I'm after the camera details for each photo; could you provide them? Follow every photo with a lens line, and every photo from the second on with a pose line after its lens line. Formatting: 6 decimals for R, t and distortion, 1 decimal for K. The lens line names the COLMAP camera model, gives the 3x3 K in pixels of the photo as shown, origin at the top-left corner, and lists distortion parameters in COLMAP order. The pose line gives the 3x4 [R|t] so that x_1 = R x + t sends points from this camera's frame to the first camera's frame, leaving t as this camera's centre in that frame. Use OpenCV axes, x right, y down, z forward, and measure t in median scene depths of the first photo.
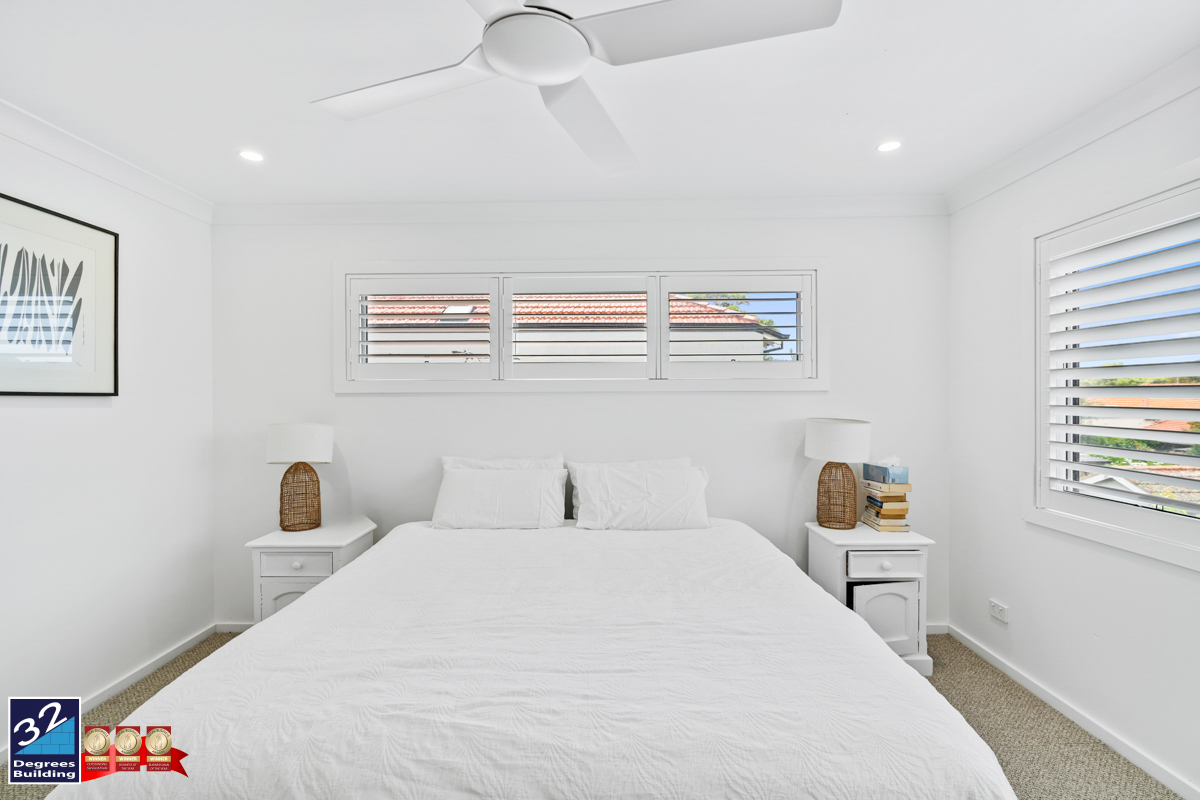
lens RADIAL K [[549.5, 0, 604.3], [0, 549.5, 403.2], [0, 0, 1]] dist [-0.011351, 0.003113]
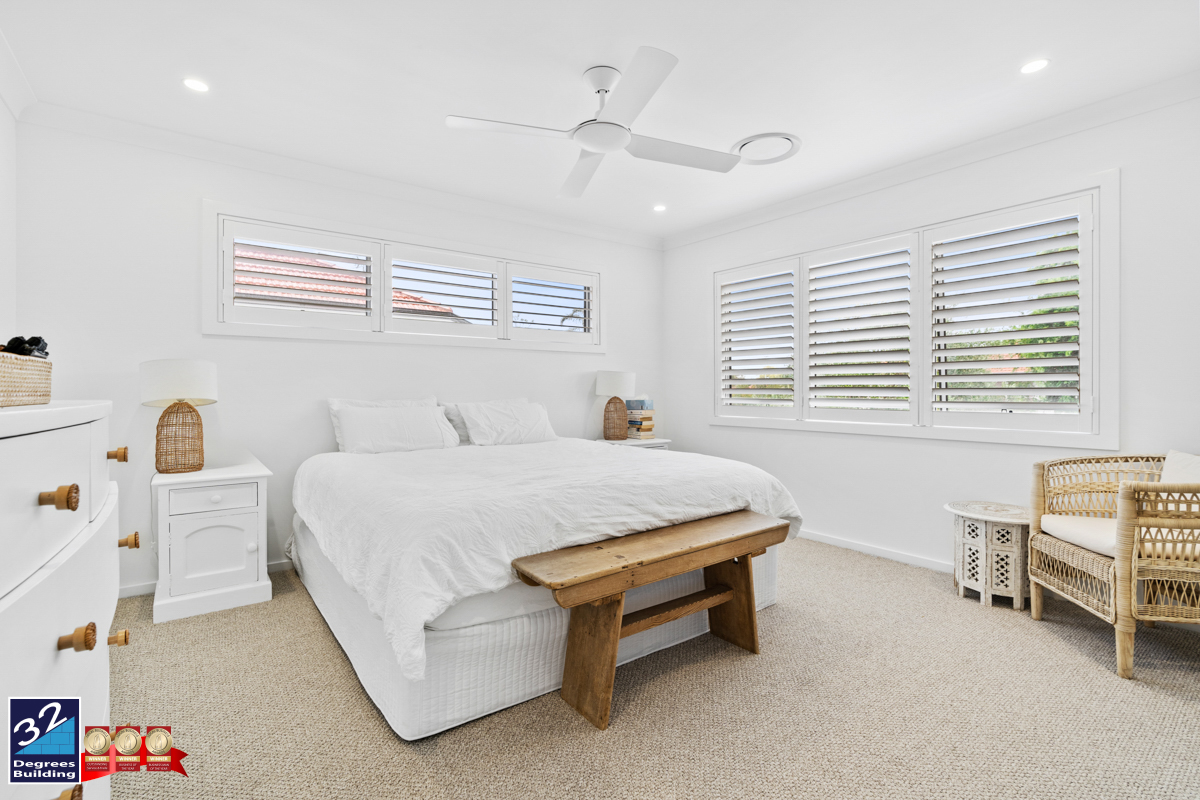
lens RADIAL K [[549.5, 0, 599.6], [0, 549.5, 391.7], [0, 0, 1]] dist [-0.011351, 0.003113]
pose [[0.788975, 0.001343, 0.614424, -0.591267], [0.007295, 0.999907, -0.011554, 0.110314], [-0.614382, 0.013598, 0.788892, -0.209871]]
